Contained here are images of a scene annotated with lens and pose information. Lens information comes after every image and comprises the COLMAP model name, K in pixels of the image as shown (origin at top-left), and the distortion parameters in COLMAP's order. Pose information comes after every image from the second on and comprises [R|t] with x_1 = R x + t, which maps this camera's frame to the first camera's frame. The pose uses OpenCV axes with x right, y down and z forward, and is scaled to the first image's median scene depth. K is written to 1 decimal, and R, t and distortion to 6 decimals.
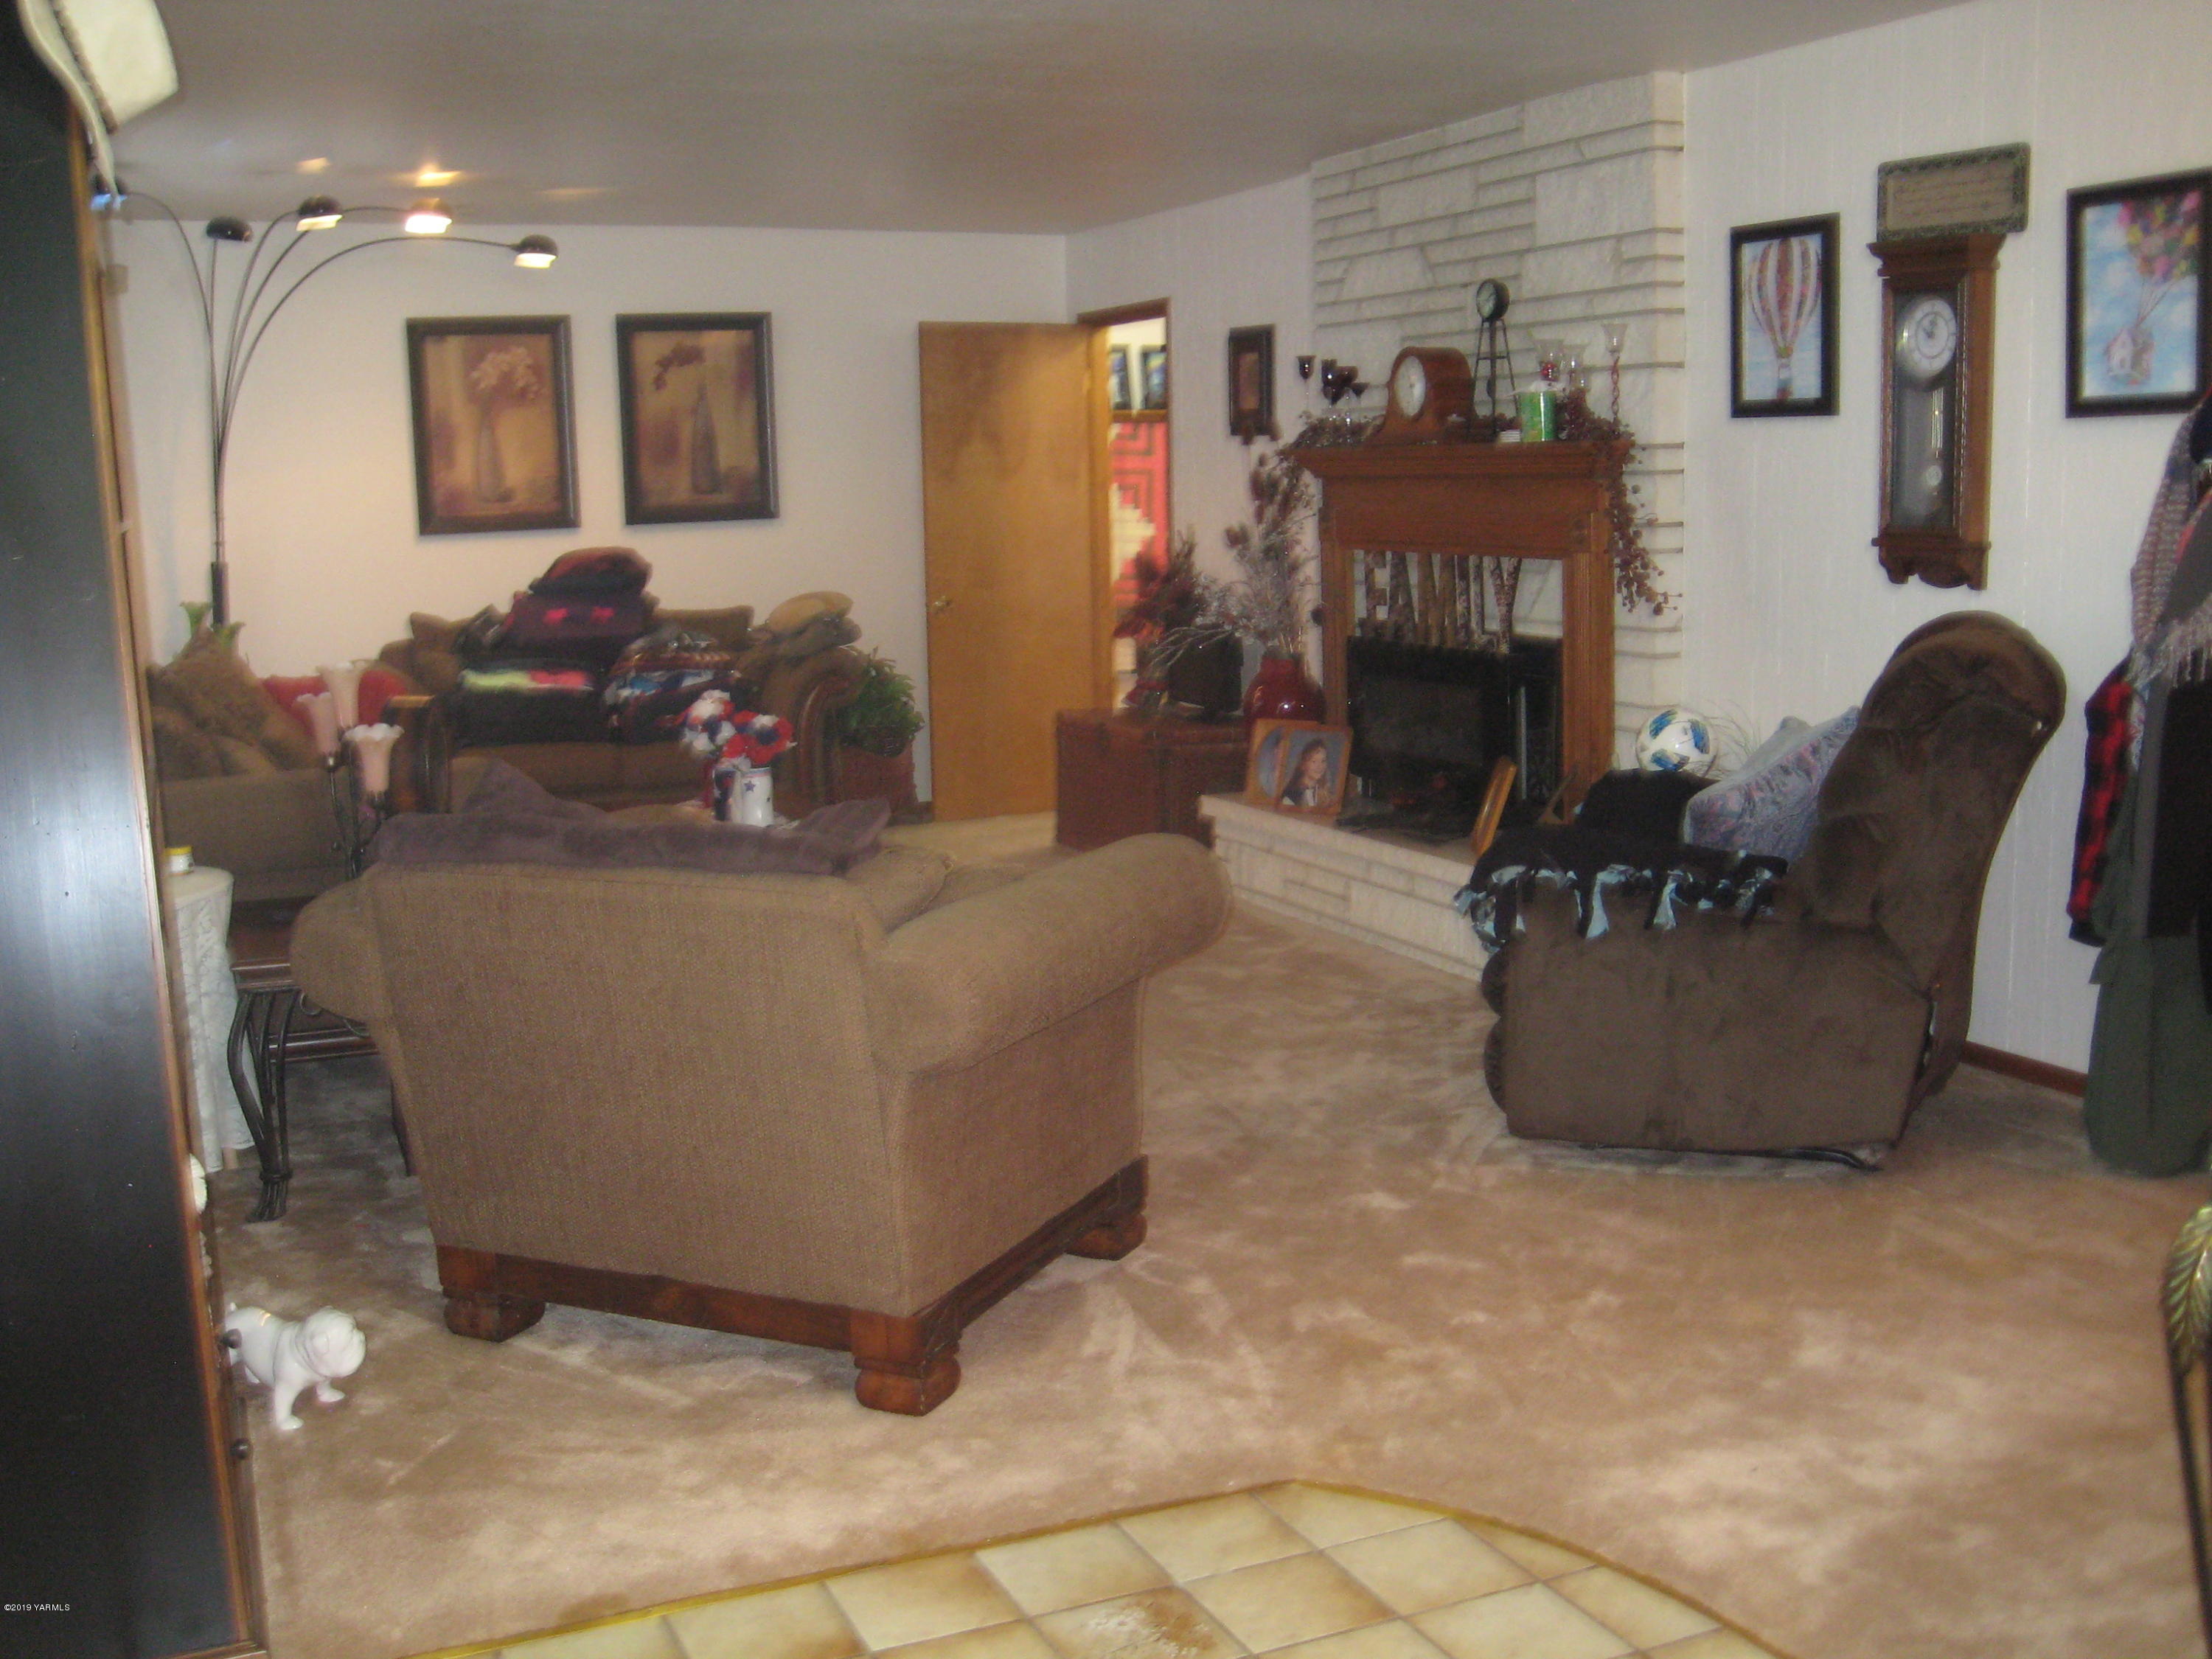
lens RADIAL K [[2327.6, 0, 1106.0], [0, 2327.6, 829.5], [0, 0, 1]] dist [-0.159689, 0.224984]
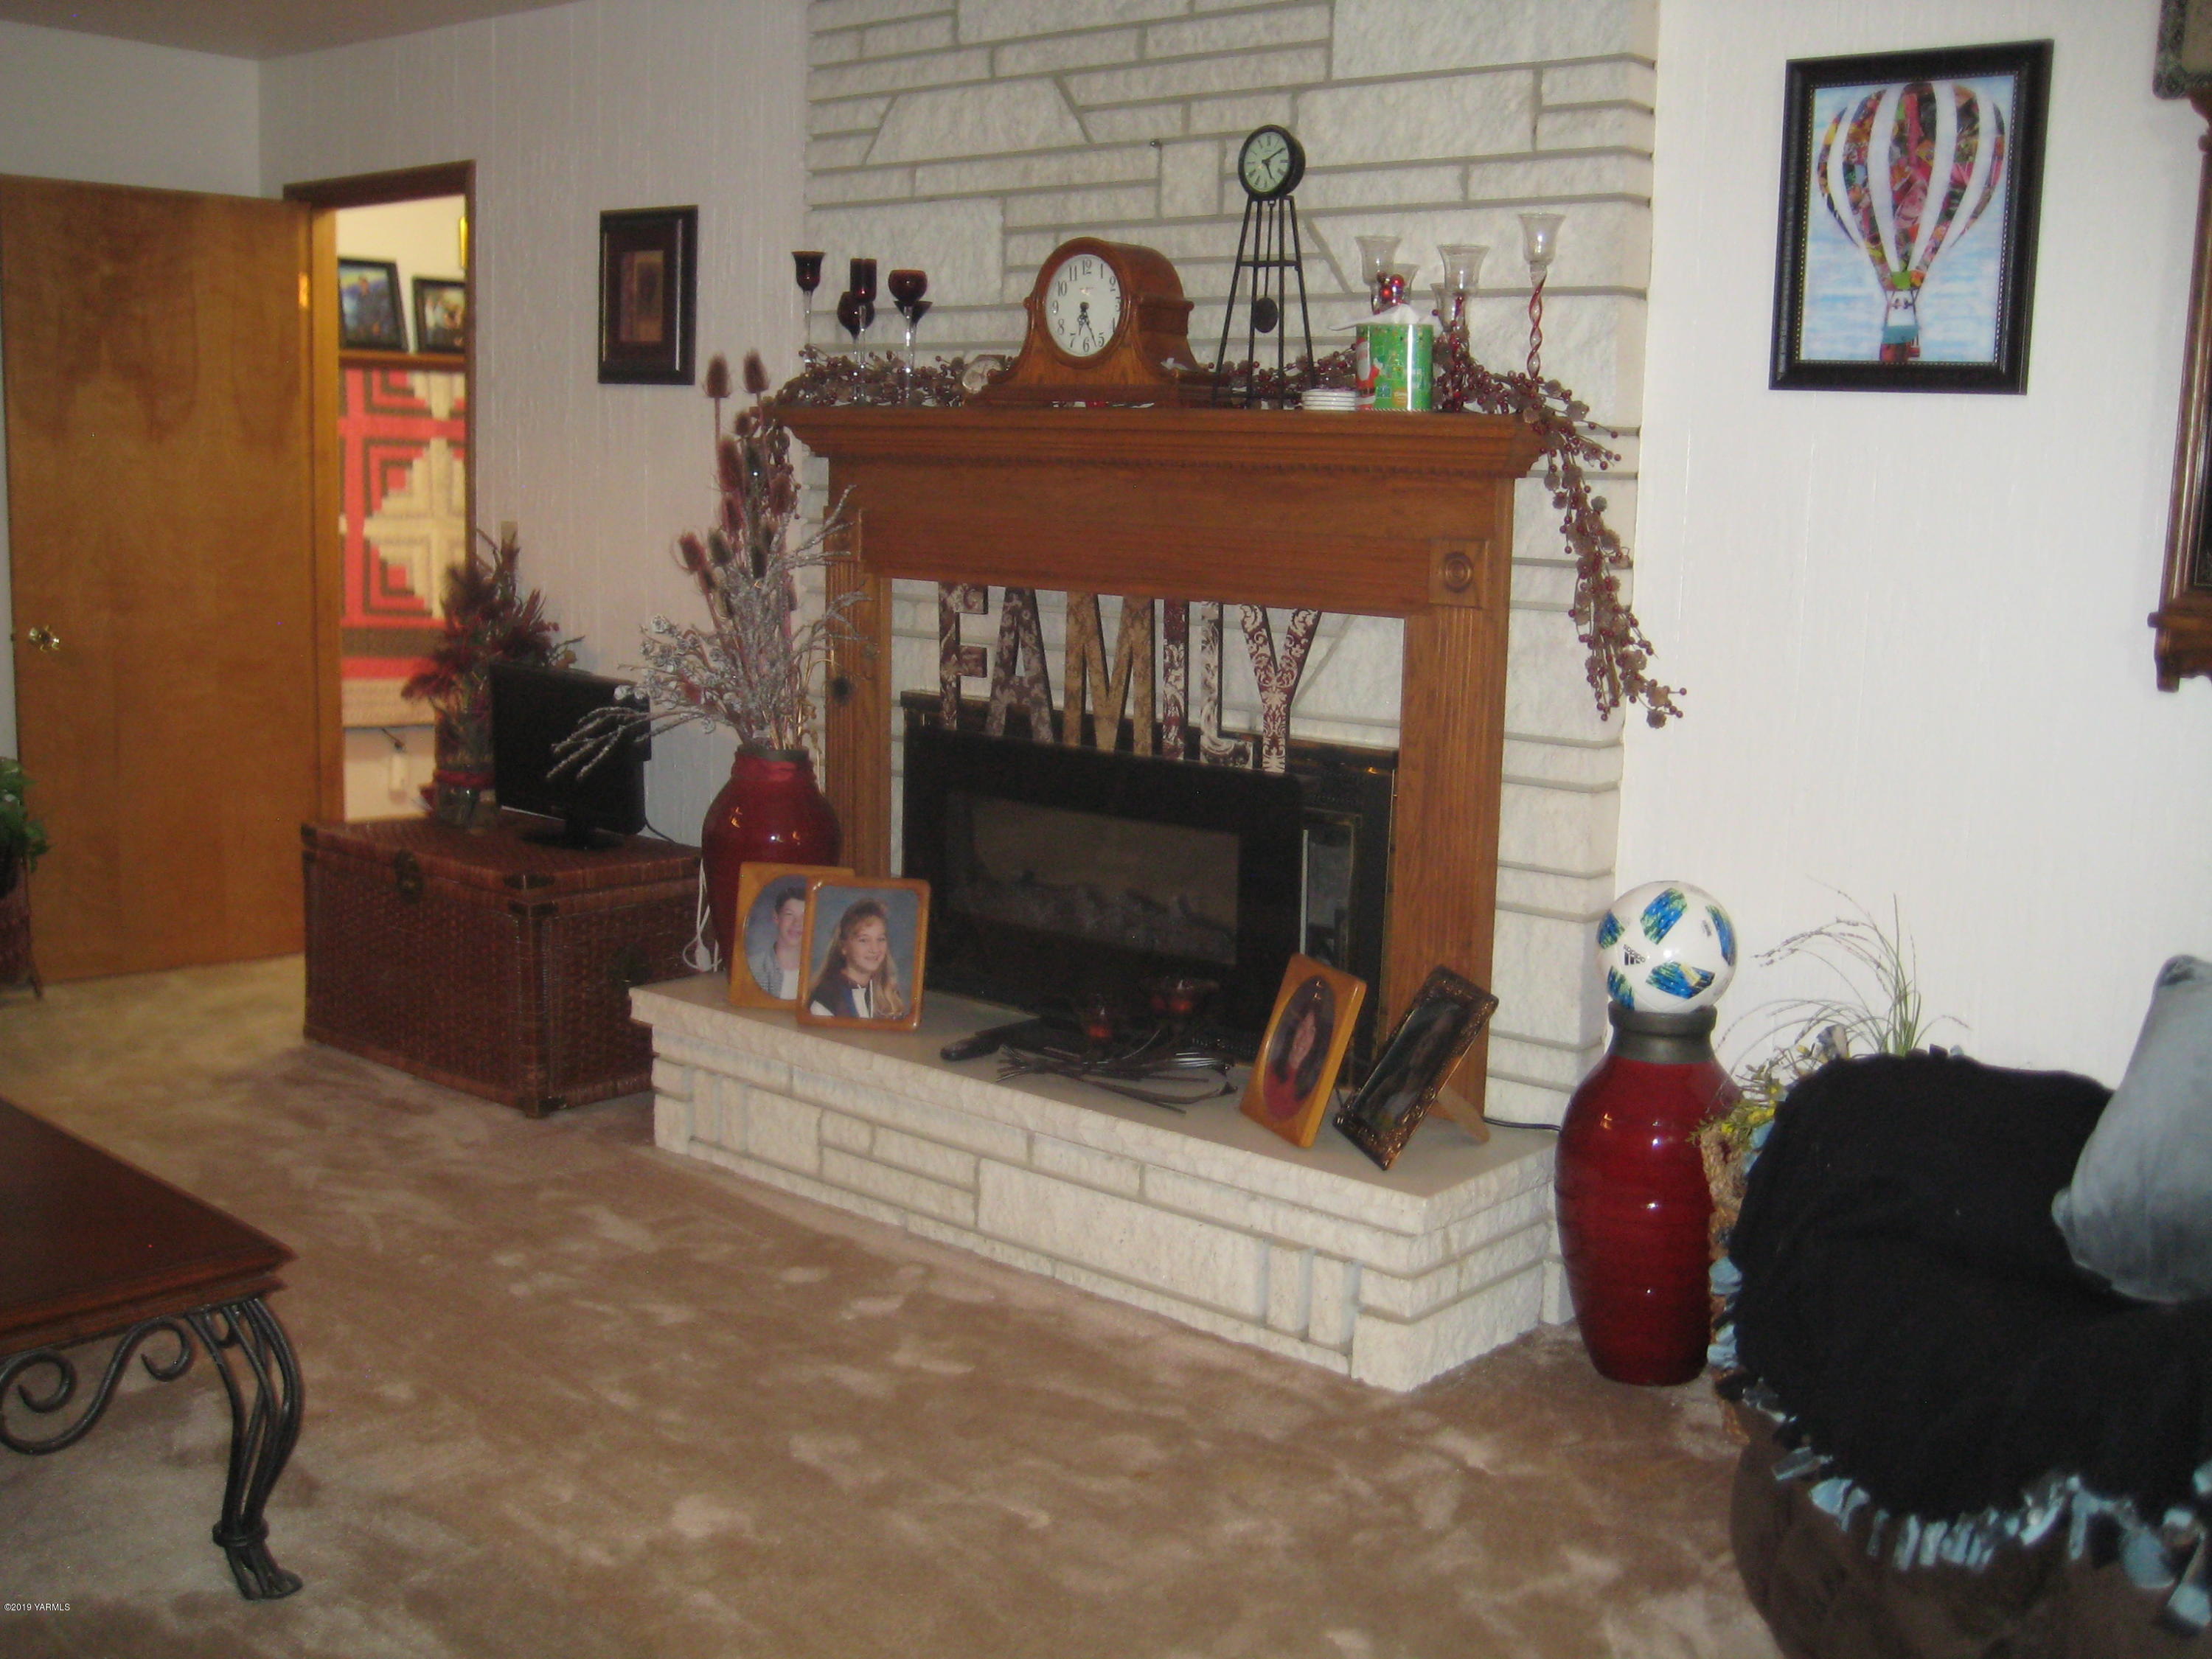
lens RADIAL K [[2327.6, 0, 1106.0], [0, 2327.6, 829.5], [0, 0, 1]] dist [-0.159689, 0.224984]
pose [[0.901753, -0.021855, 0.431698, -0.115579], [0.019596, 0.999761, 0.009680, -0.065586], [-0.431807, -0.000270, 0.901966, 0.470989]]
